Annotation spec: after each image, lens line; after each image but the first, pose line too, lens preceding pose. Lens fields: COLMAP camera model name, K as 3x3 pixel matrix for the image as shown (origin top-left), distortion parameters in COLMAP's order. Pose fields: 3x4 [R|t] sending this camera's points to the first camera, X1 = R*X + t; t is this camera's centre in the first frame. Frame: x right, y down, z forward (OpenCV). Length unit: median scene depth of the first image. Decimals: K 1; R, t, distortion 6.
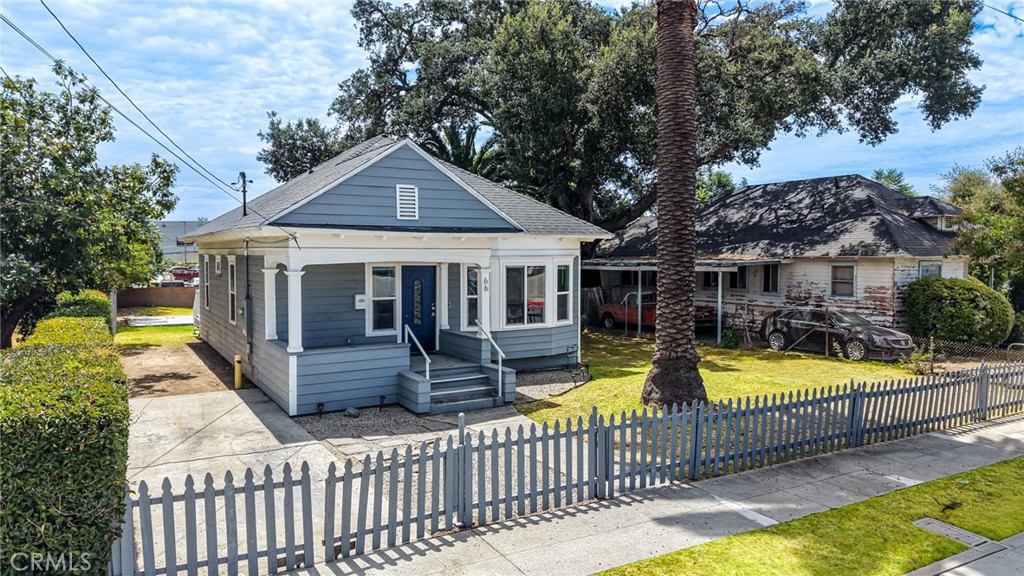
lens RADIAL K [[687.2, 0, 494.8], [0, 687.2, 295.9], [0, 0, 1]] dist [0.005509, -0.010908]
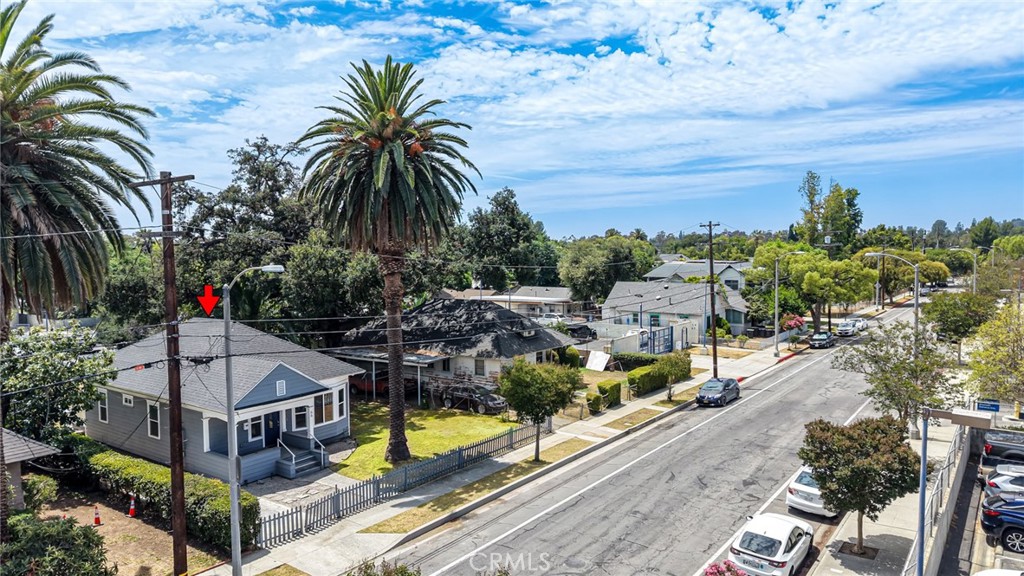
lens RADIAL K [[687.2, 0, 510.1], [0, 687.2, 287.9], [0, 0, 1]] dist [0.005509, -0.010908]
pose [[0.909045, -0.035699, 0.415166, -0.272689], [0.036840, 0.999307, 0.005263, -0.330662], [-0.415066, 0.010511, 0.909730, -1.036461]]
